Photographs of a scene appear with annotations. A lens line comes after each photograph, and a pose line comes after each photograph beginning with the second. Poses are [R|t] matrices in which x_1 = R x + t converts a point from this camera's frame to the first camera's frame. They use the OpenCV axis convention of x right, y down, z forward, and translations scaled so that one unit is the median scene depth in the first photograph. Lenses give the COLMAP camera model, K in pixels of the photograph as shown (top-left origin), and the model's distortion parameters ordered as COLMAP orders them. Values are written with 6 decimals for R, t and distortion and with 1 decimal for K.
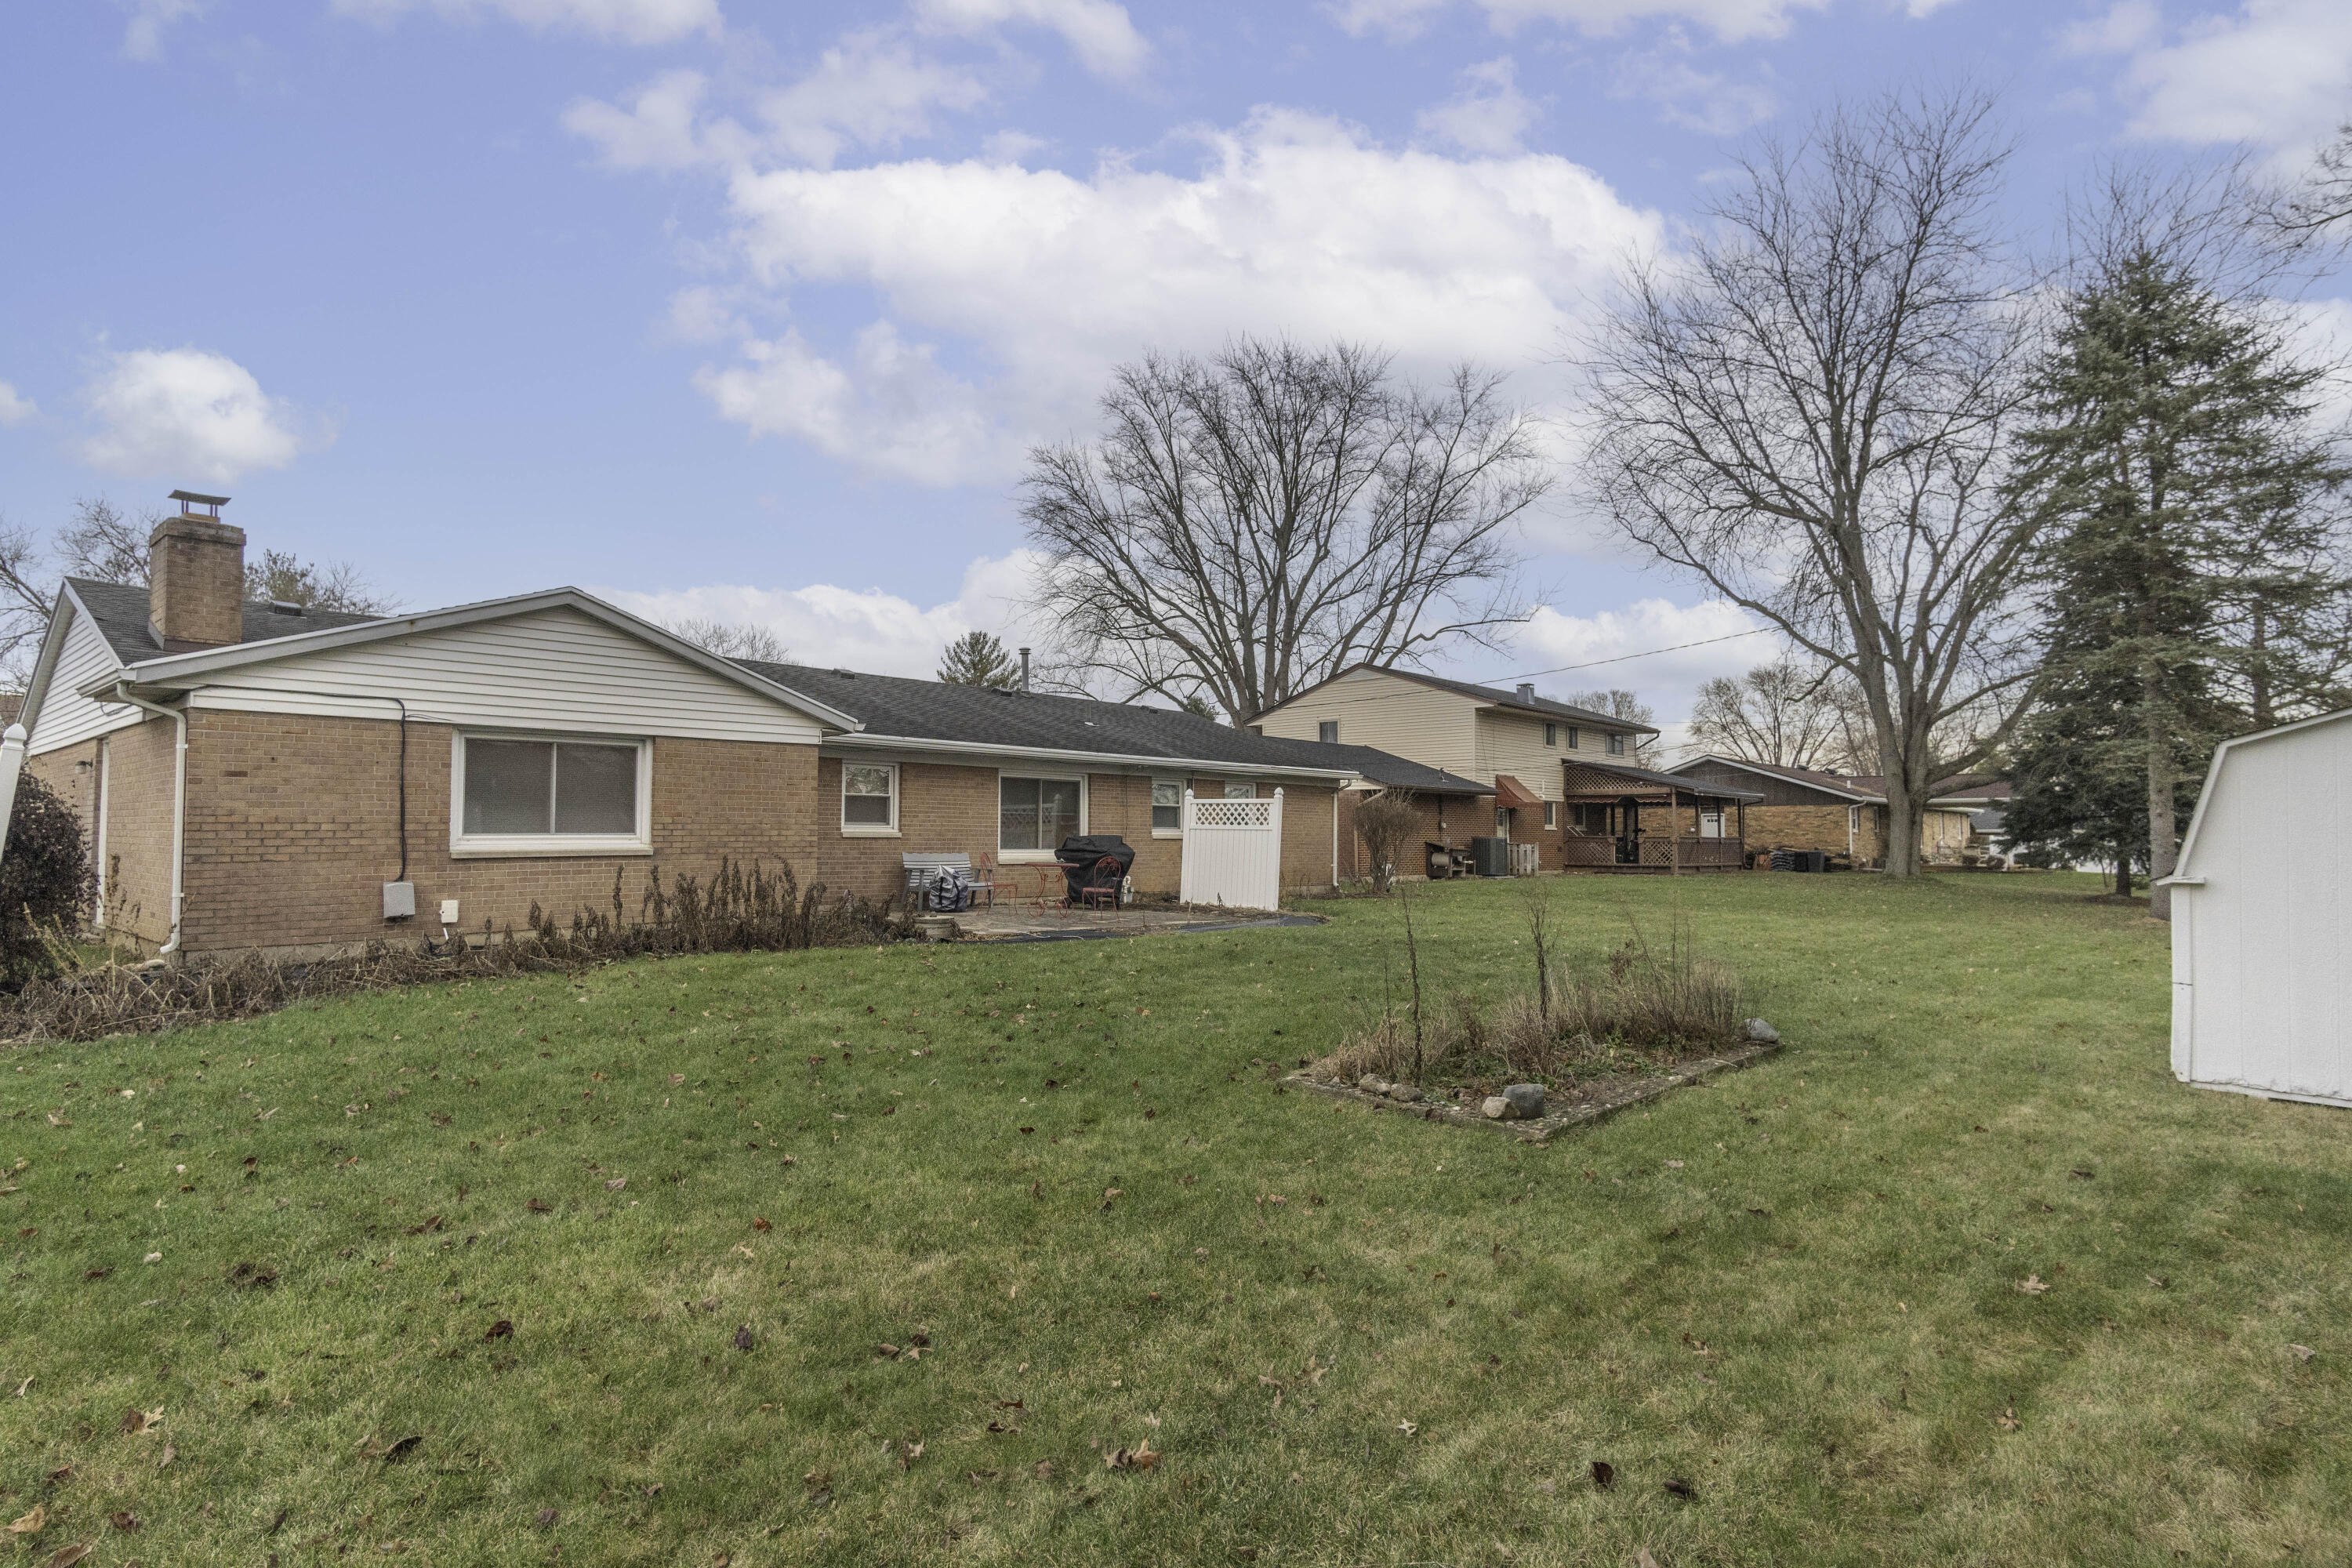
lens RADIAL K [[1228.1, 0, 1184.5], [0, 1228.1, 795.4], [0, 0, 1]] dist [0.002381, 0.000470]
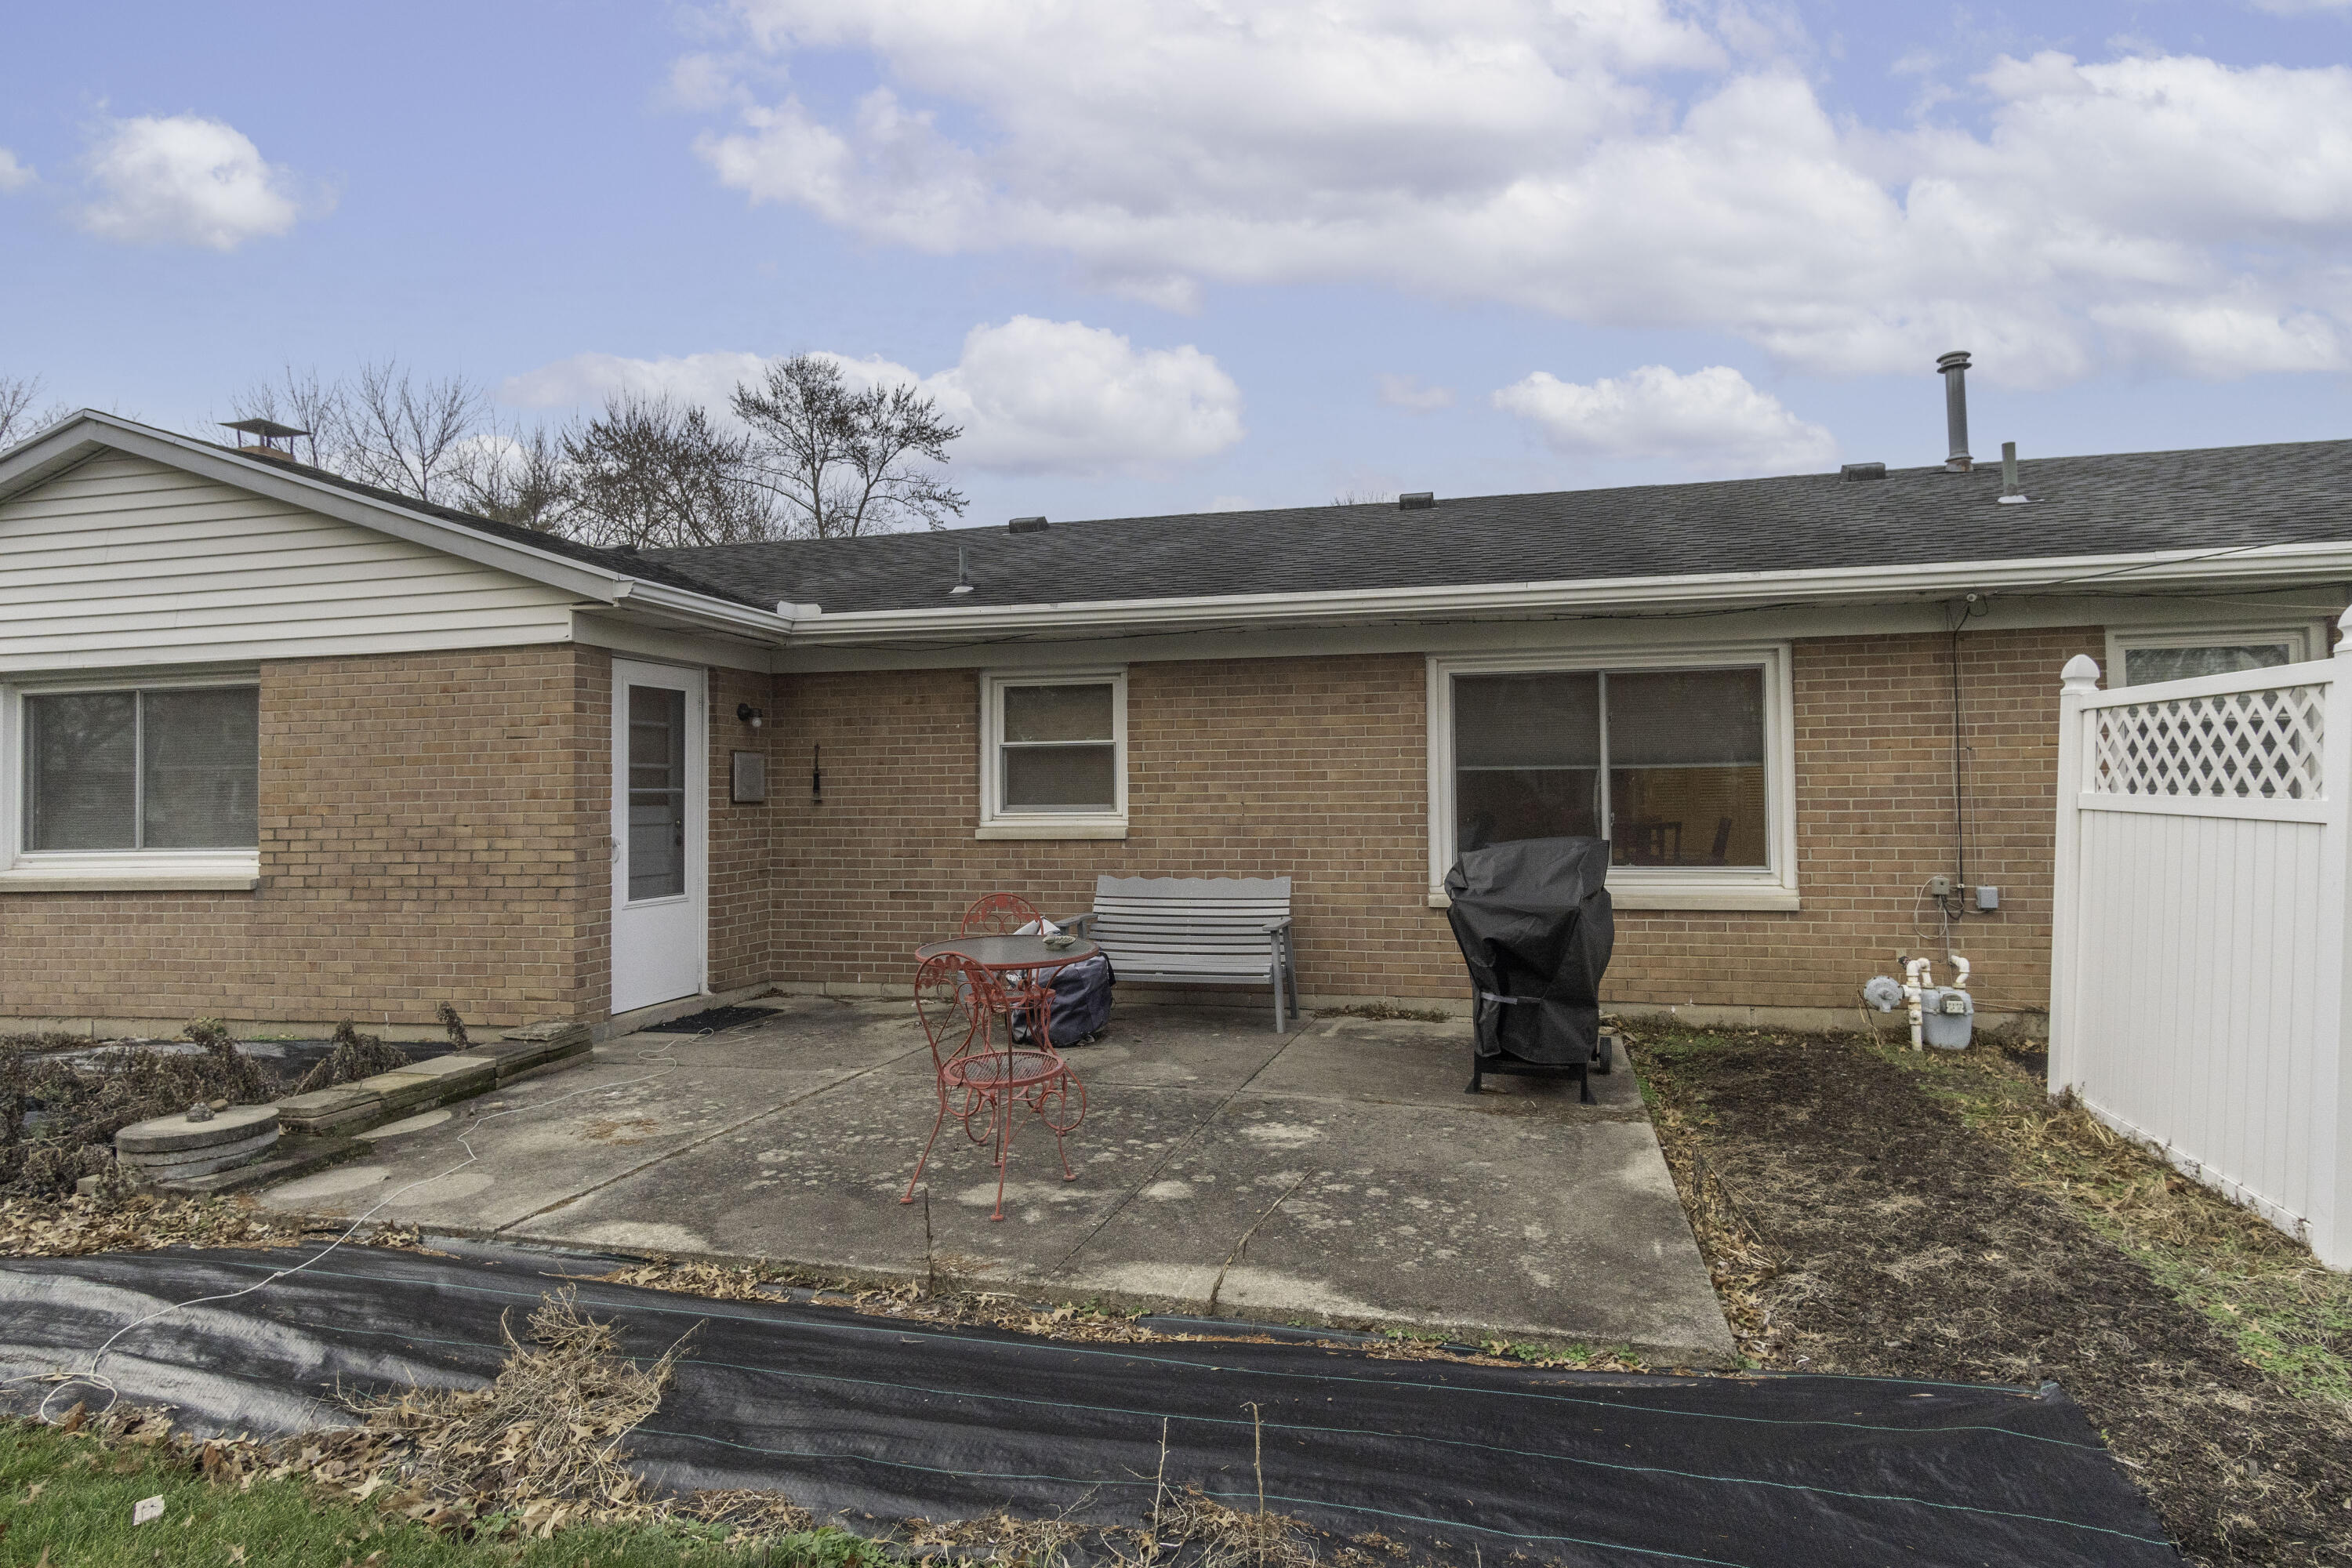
lens RADIAL K [[1228.1, 0, 1184.5], [0, 1228.1, 795.4], [0, 0, 1]] dist [0.002381, 0.000470]
pose [[0.488732, -0.002979, -0.872429, 0.191885], [0.047385, 0.998609, 0.023135, 0.013382], [0.871146, -0.052647, 0.488193, 0.971356]]
